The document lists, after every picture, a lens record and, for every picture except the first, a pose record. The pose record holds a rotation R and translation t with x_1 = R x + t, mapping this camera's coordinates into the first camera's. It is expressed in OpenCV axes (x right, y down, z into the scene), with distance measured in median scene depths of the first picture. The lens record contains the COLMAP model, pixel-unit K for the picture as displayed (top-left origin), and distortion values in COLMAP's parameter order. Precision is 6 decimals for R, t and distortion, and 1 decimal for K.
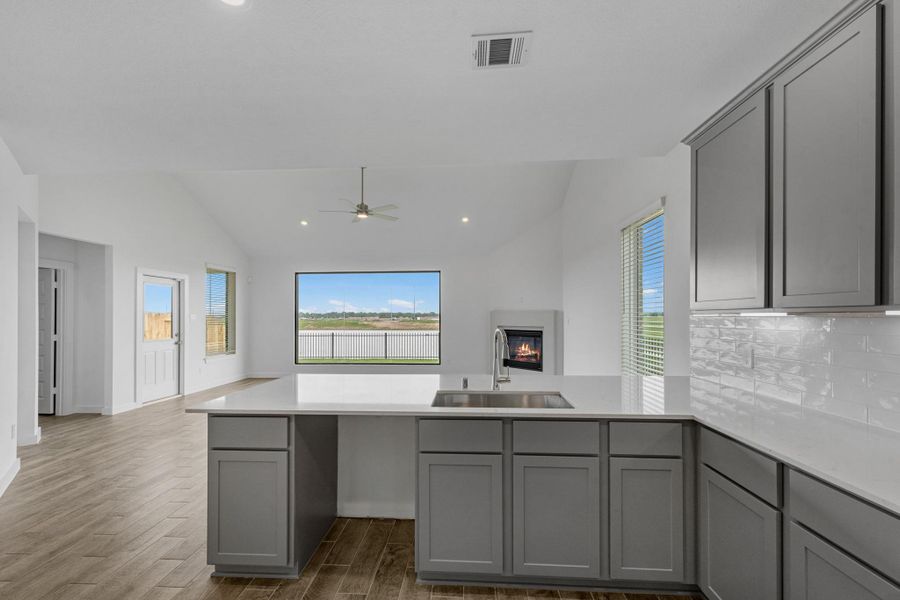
lens RADIAL K [[368.5, 0, 446.2], [0, 368.5, 316.3], [0, 0, 1]] dist [0.001210, 0.000642]
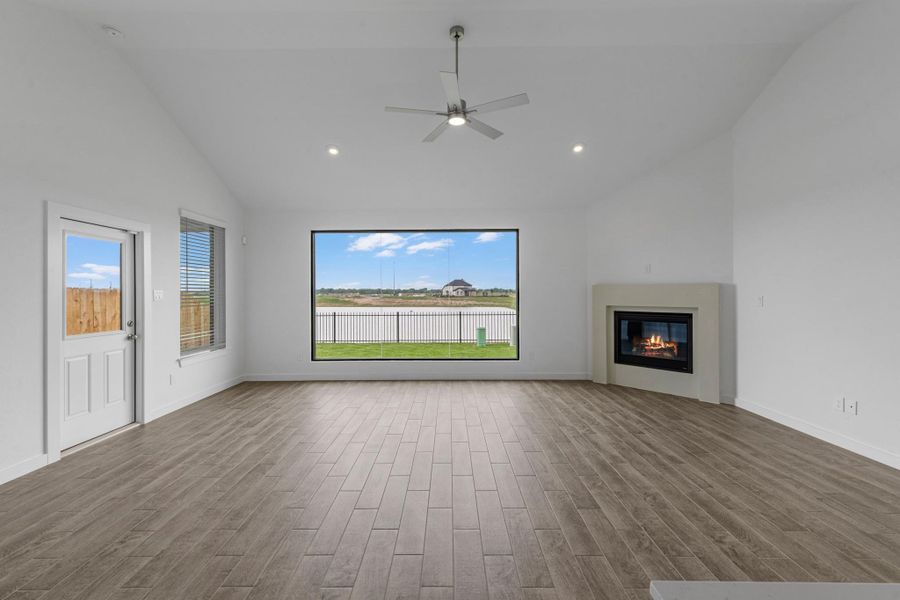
lens RADIAL K [[368.5, 0, 444.6], [0, 368.5, 295.3], [0, 0, 1]] dist [0.001210, 0.000642]
pose [[0.998835, -0.001082, 0.048250, -0.216626], [0.000740, 0.999975, 0.007103, 0.000036], [-0.048257, -0.007059, 0.998810, 0.327241]]
